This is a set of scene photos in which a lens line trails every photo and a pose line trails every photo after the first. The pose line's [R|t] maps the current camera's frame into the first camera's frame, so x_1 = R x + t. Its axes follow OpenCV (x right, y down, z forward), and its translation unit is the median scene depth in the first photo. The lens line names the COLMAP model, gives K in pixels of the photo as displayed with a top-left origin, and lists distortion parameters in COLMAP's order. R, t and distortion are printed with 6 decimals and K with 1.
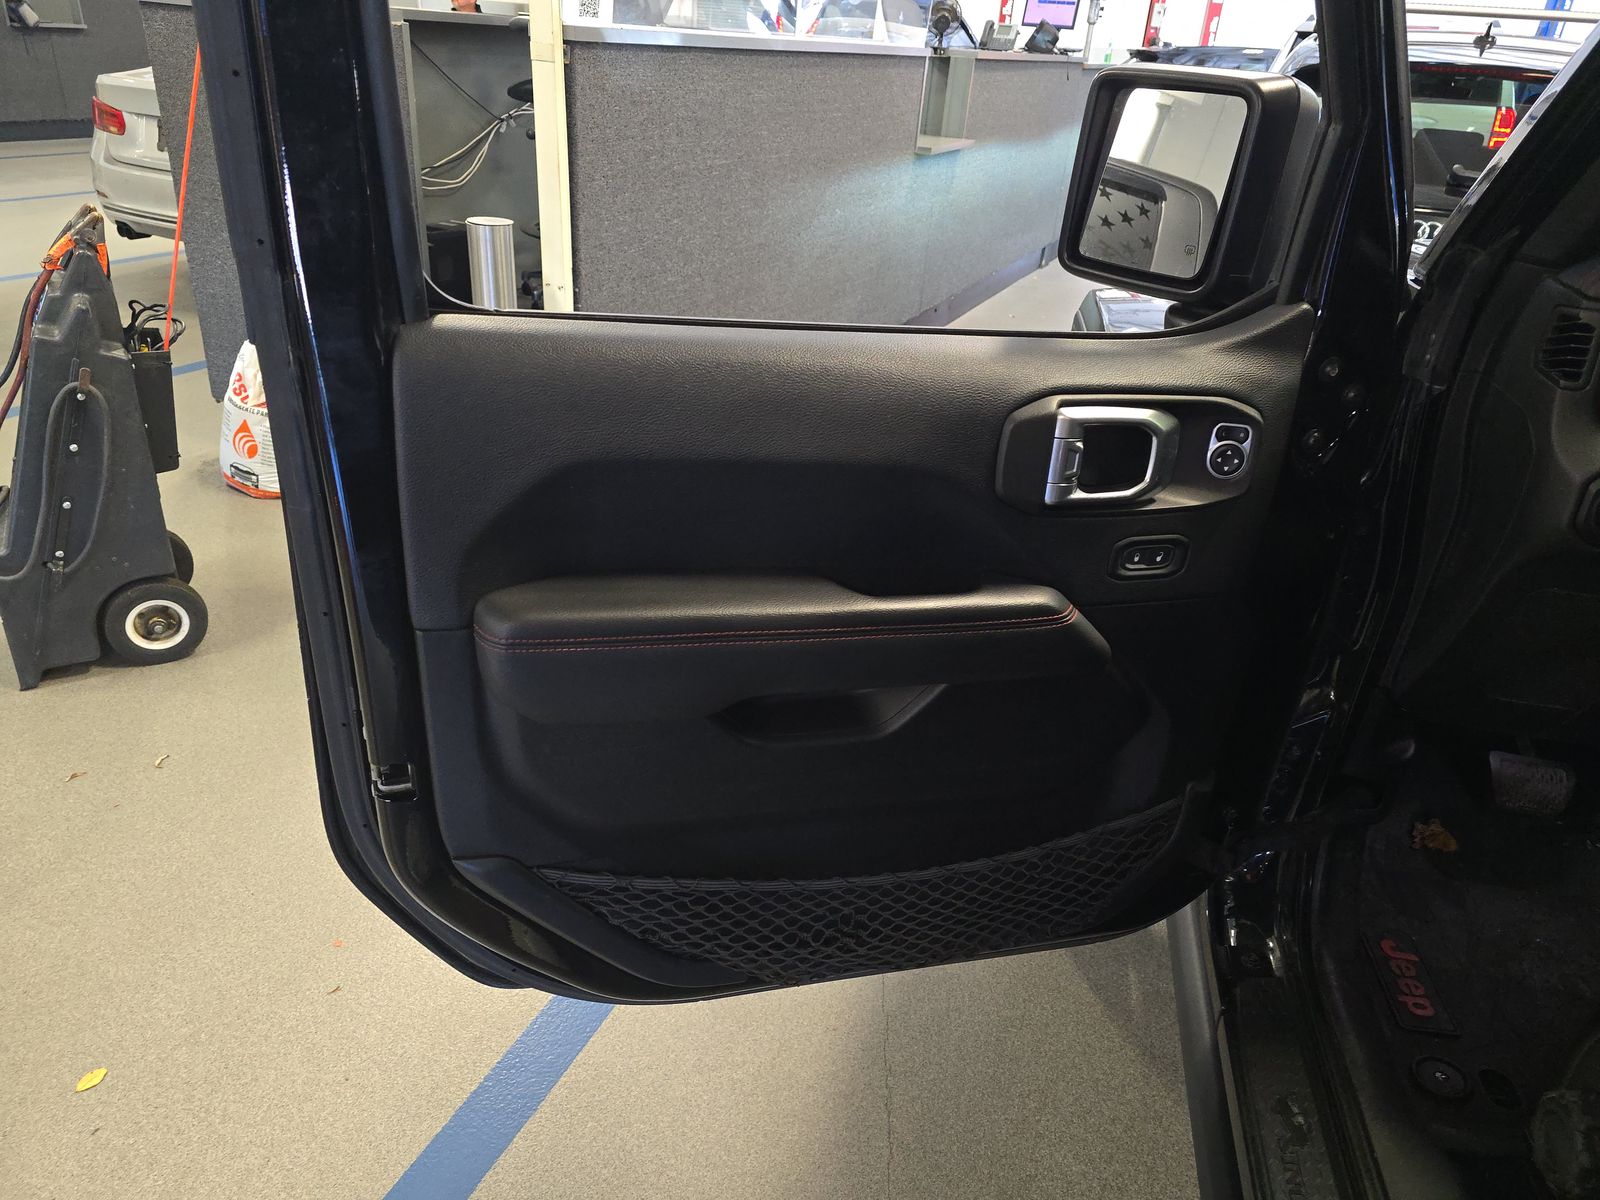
lens RADIAL K [[1055.2, 0, 800.0], [0, 1055.2, 600.0], [0, 0, 1]] dist [0.053691, -0.041429]
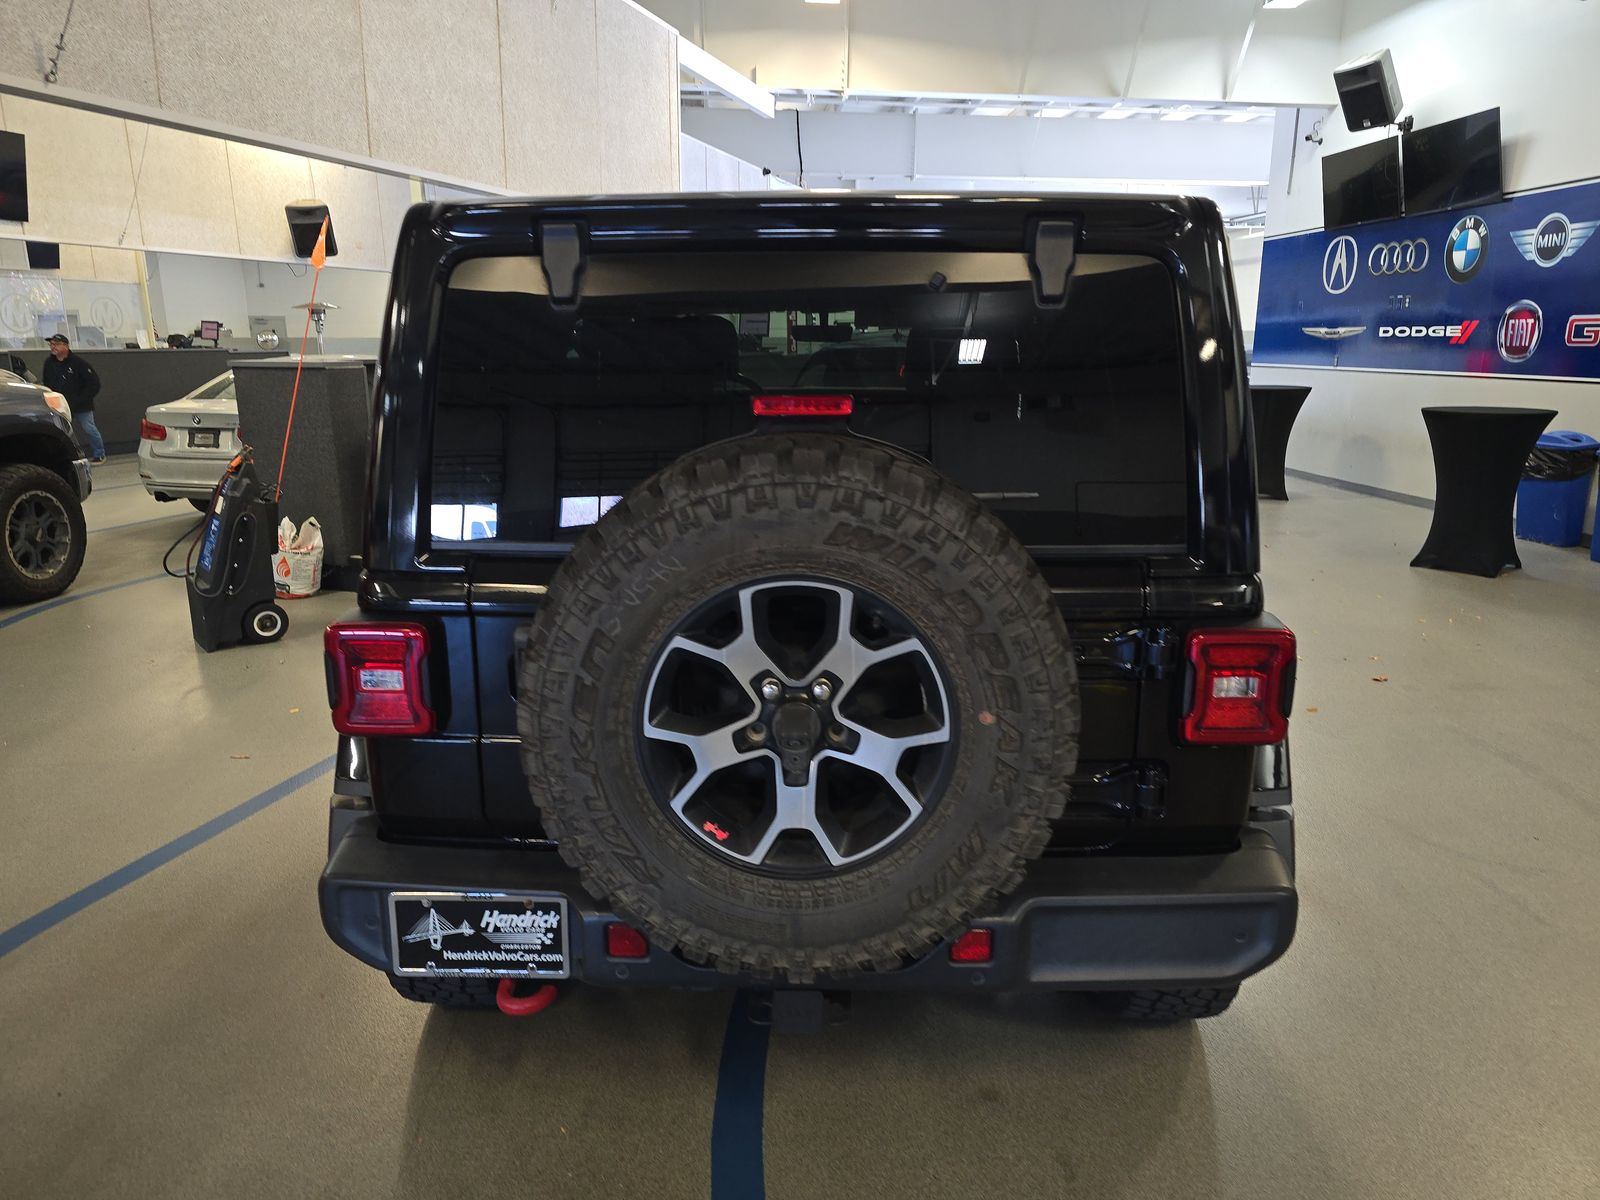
lens RADIAL K [[1087.2, 0, 806.7], [0, 1087.2, 595.2], [0, 0, 1]] dist [0.051986, -0.031506]
pose [[0.989241, -0.100072, 0.106713, 0.121877], [0.123535, 0.962153, -0.242900, 0.302458], [-0.078367, 0.253469, 0.964164, -0.594447]]
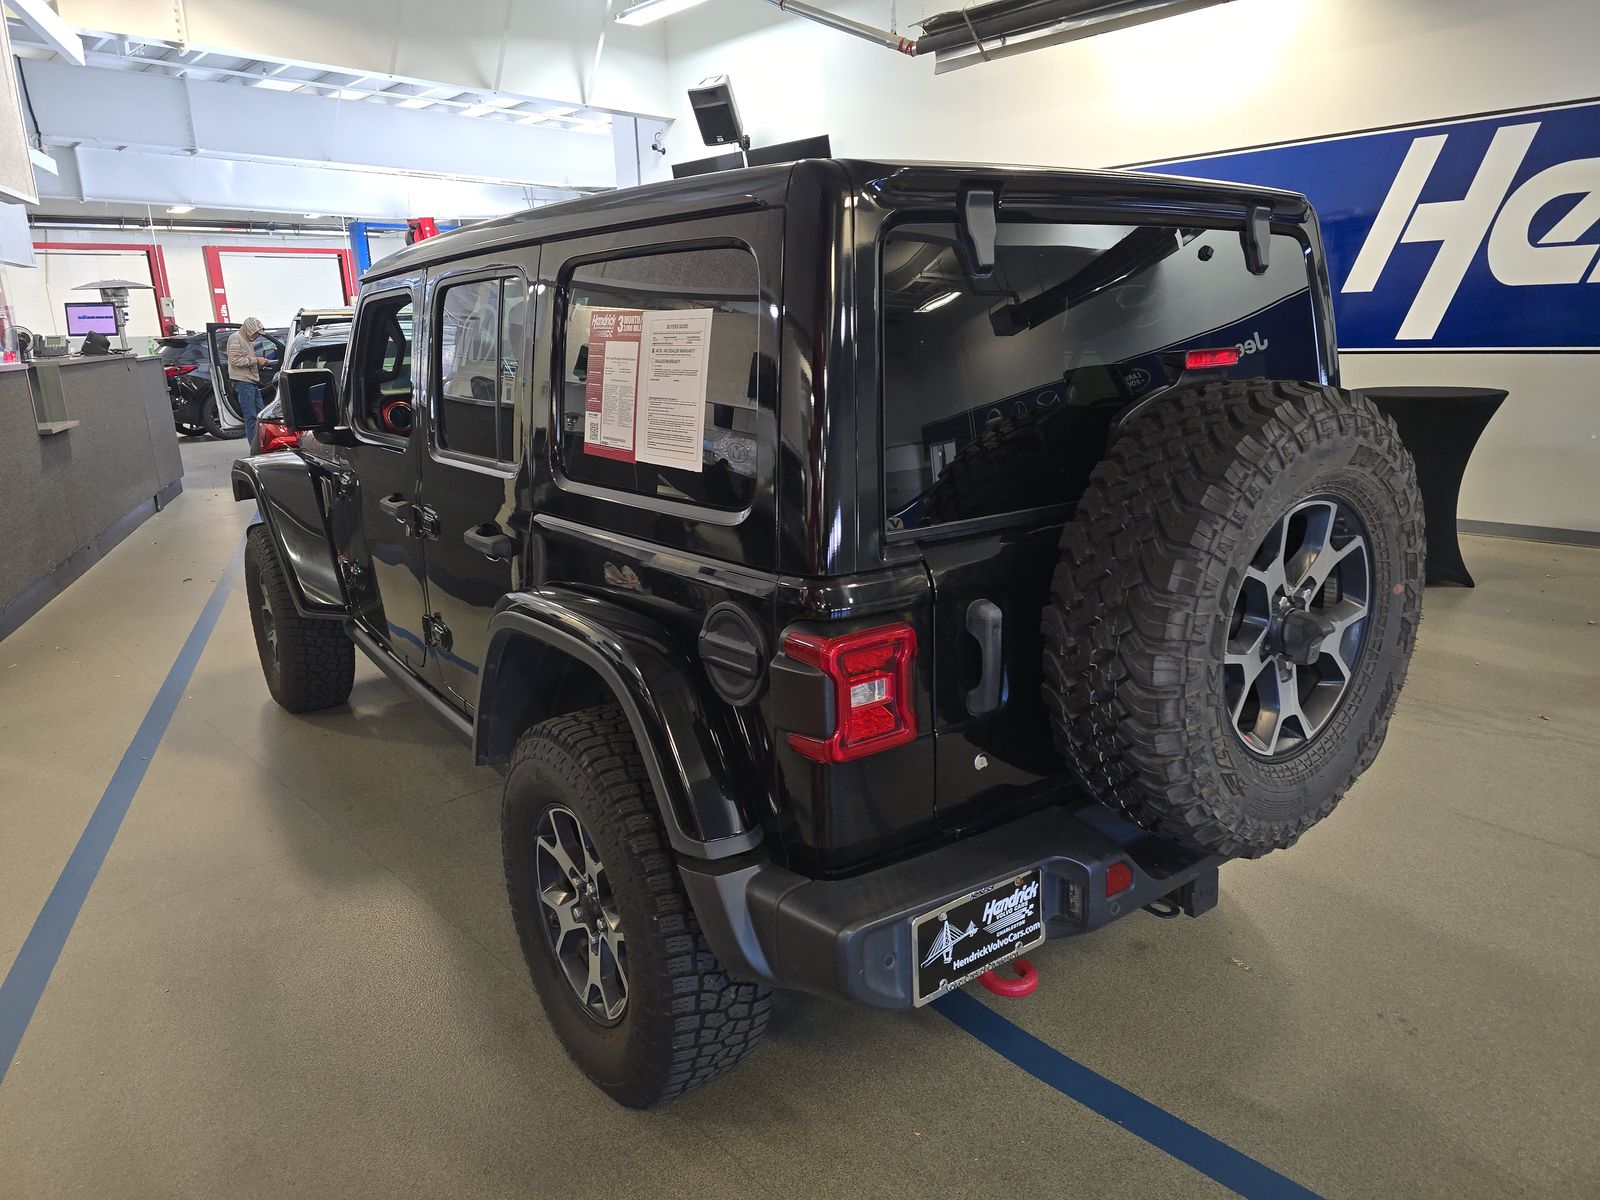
lens RADIAL K [[1087.2, 0, 806.7], [0, 1087.2, 595.2], [0, 0, 1]] dist [0.051986, -0.031506]
pose [[0.690409, -0.264005, 0.673525, -0.191027], [0.408305, 0.910769, -0.061542, 0.213718], [-0.597178, 0.317493, 0.736598, -0.469278]]
